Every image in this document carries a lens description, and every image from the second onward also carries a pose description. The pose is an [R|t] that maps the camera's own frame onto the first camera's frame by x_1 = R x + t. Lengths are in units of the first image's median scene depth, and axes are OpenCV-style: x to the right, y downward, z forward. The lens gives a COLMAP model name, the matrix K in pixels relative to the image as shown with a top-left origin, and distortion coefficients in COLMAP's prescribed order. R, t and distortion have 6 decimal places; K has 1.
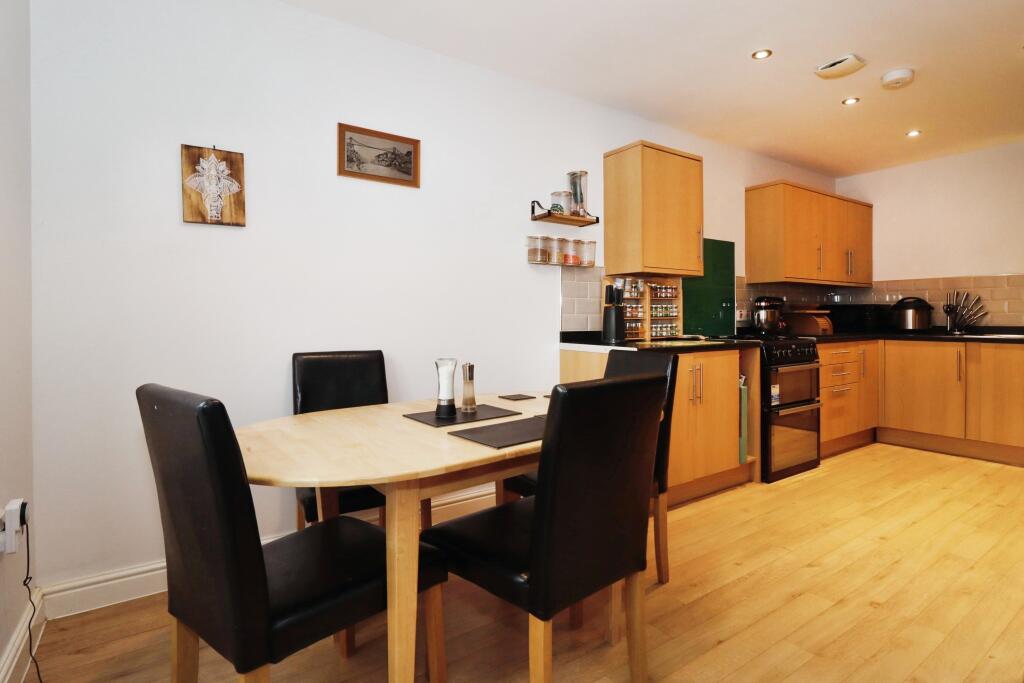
lens RADIAL K [[470.7, 0, 511.9], [0, 470.7, 328.7], [0, 0, 1]] dist [0.000072, -0.007662]
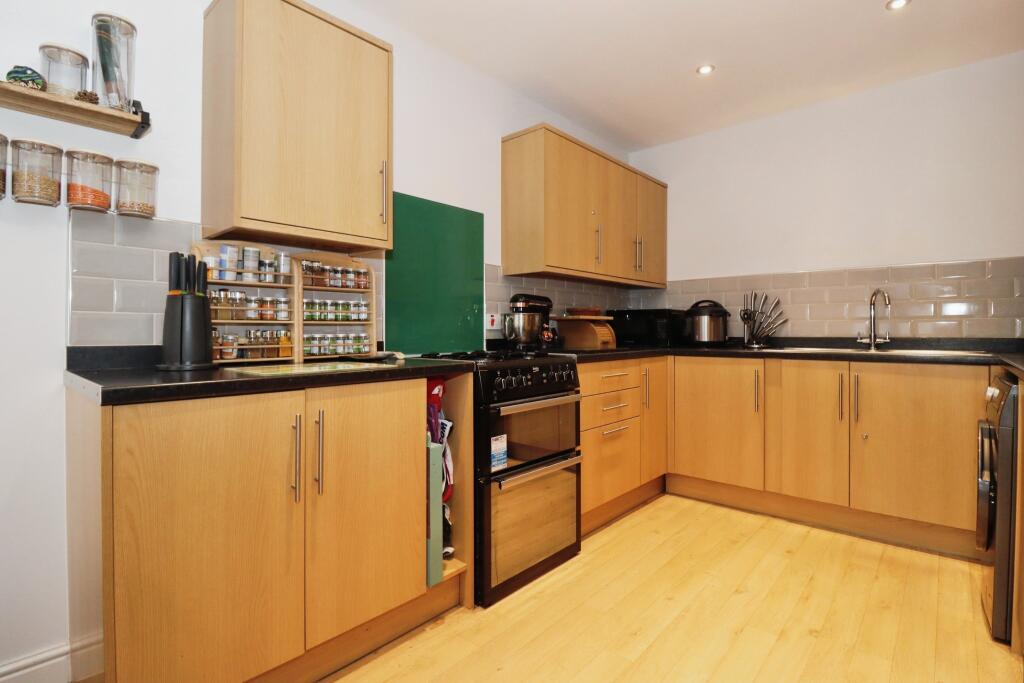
lens RADIAL K [[488.0, 0, 512.0], [0, 488.0, 341.5], [0, 0, 1]] dist [-0.000344, -0.000295]
pose [[0.957684, -0.001421, 0.287819, 0.353067], [0.002246, 0.999994, -0.002537, 0.002472], [-0.287814, 0.003076, 0.957682, 0.361684]]
